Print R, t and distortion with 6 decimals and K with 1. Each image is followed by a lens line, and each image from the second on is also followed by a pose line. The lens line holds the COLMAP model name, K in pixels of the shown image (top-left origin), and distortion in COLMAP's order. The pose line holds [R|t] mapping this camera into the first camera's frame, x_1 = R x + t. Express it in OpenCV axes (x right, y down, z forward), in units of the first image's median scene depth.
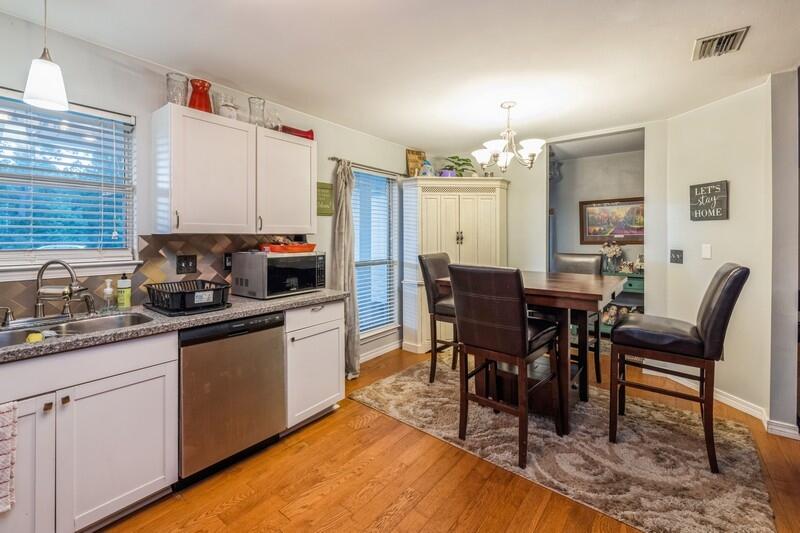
lens RADIAL K [[351.6, 0, 394.0], [0, 351.6, 236.1], [0, 0, 1]] dist [-0.000296, -0.000132]
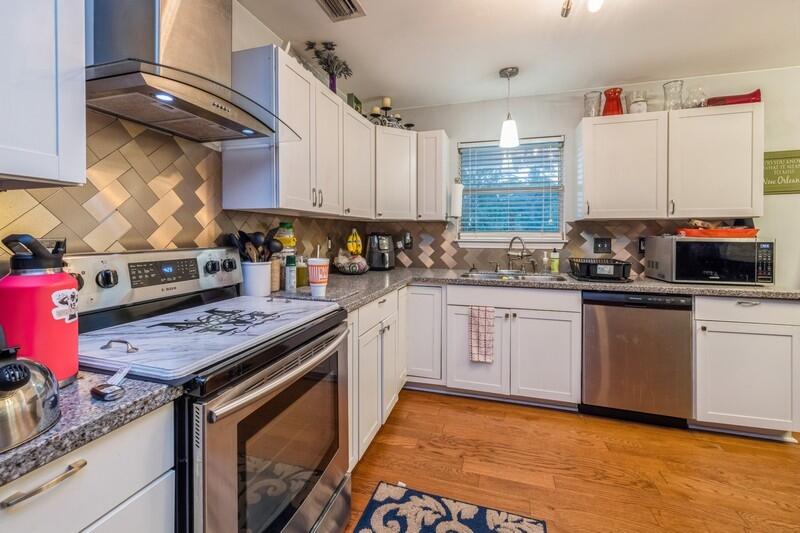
lens RADIAL K [[345.3, 0, 398.1], [0, 345.3, 236.9], [0, 0, 1]] dist [0.001071, 0.000316]
pose [[0.372212, 0.007125, -0.928120, 0.265739], [-0.001327, 0.999974, 0.007144, 0.046119], [0.928147, -0.001427, 0.372212, -0.098714]]
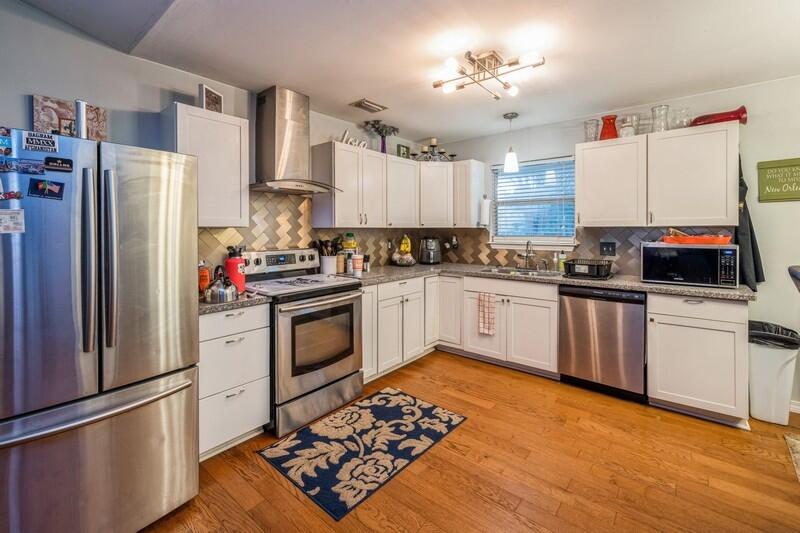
lens RADIAL K [[349.3, 0, 398.0], [0, 349.3, 228.6], [0, 0, 1]] dist [-0.001158, -0.000232]
pose [[-0.021047, -0.005147, -0.999765, 0.862875], [0.004894, 0.999974, -0.005251, 0.003385], [0.999767, -0.005004, -0.021021, 0.212773]]
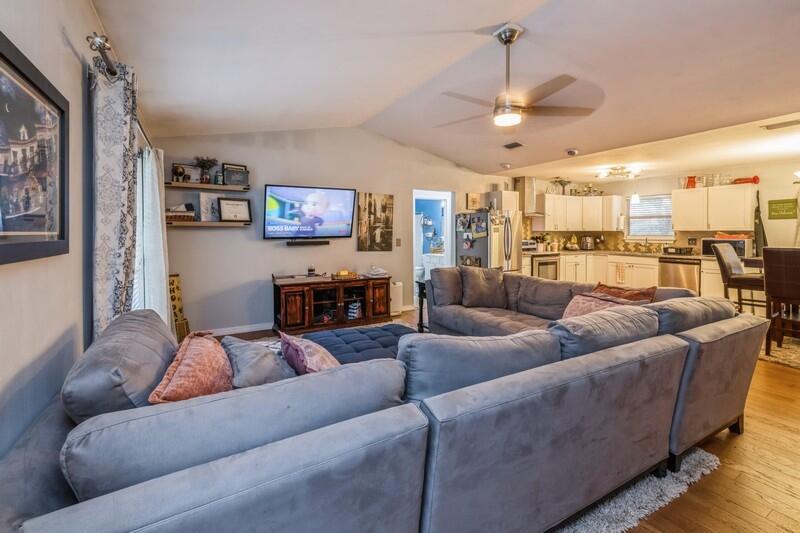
lens RADIAL K [[353.6, 0, 393.0], [0, 353.6, 234.4], [0, 0, 1]] dist [0.001934, 0.000206]
pose [[-0.371388, 0.005710, -0.928460, 3.027234], [0.001813, 0.999984, 0.005424, 0.003546], [0.928476, 0.000331, -0.371393, -0.151540]]
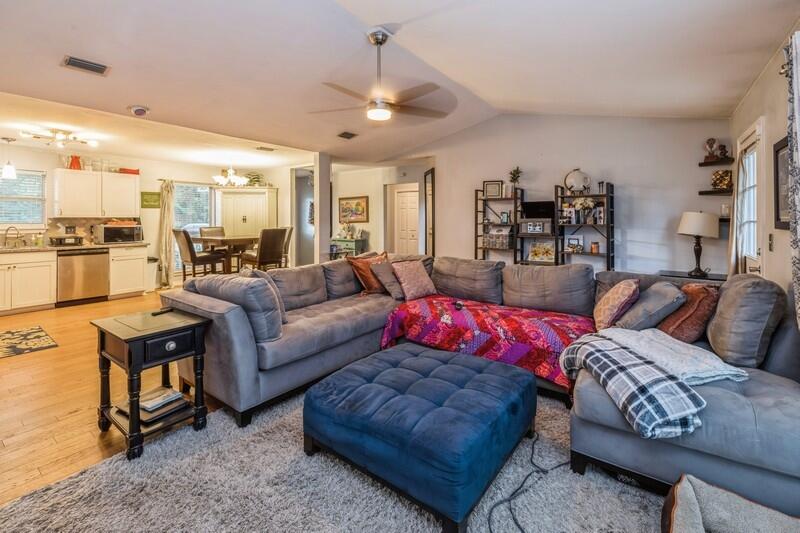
lens RADIAL K [[358.2, 0, 396.3], [0, 358.2, 216.7], [0, 0, 1]] dist [0.008595, 0.000080]
pose [[0.999345, -0.001231, 0.036156, 1.670004], [0.001368, 0.999992, -0.003748, 0.000402], [-0.036151, 0.003795, 0.999339, -1.672279]]
